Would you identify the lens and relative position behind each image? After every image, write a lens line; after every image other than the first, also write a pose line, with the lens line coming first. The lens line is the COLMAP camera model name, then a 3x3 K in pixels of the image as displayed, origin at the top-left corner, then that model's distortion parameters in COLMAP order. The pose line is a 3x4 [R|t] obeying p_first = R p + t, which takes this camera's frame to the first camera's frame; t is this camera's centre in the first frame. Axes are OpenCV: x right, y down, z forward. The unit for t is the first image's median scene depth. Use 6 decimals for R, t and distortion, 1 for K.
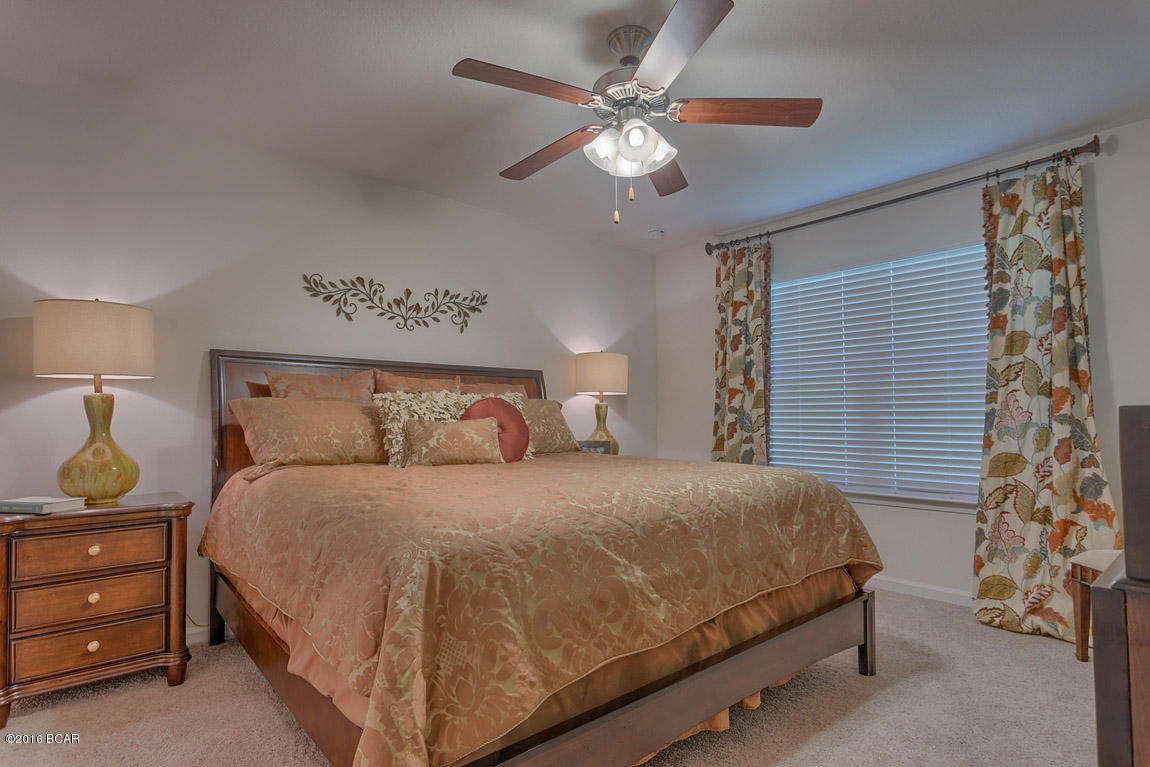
lens RADIAL K [[574.2, 0, 572.8], [0, 574.2, 378.0], [0, 0, 1]] dist [-0.011996, 0.002137]
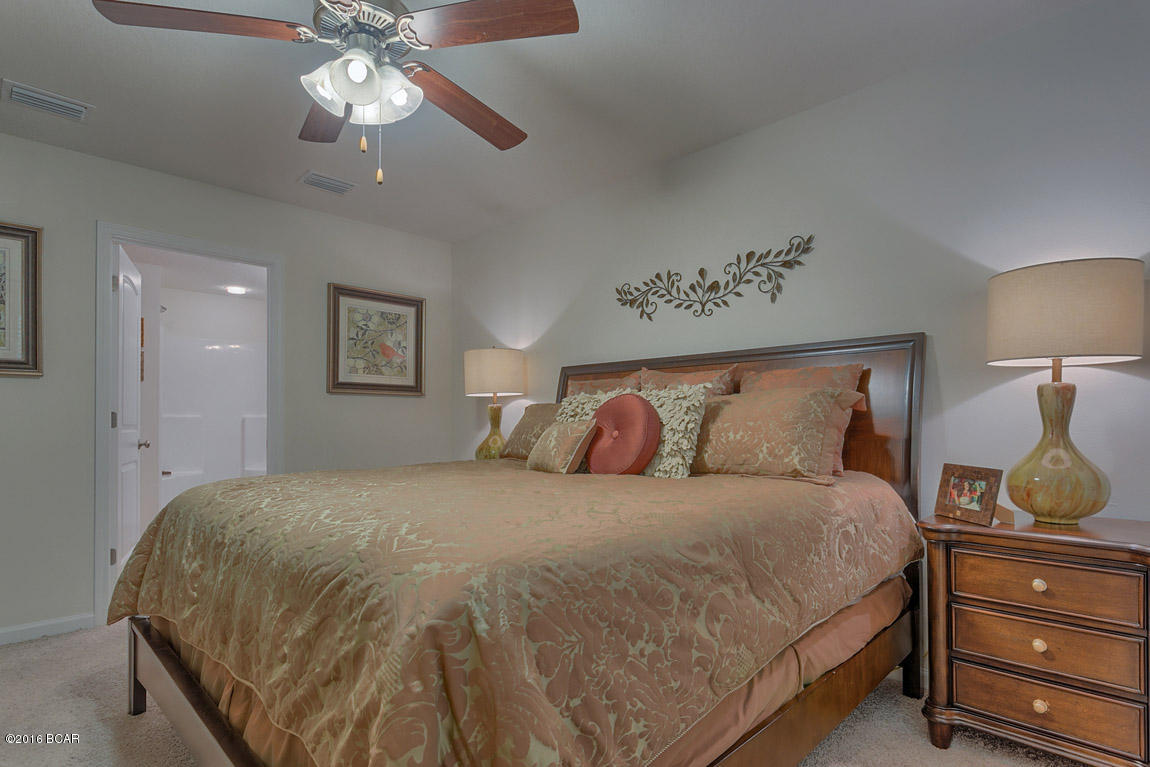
lens RADIAL K [[574.2, 0, 572.8], [0, 574.2, 378.0], [0, 0, 1]] dist [-0.011996, 0.002137]
pose [[0.084711, -0.059781, -0.994611, 0.533457], [0.081592, 0.995263, -0.052871, 0.036347], [0.993059, -0.076673, 0.089187, 0.719091]]
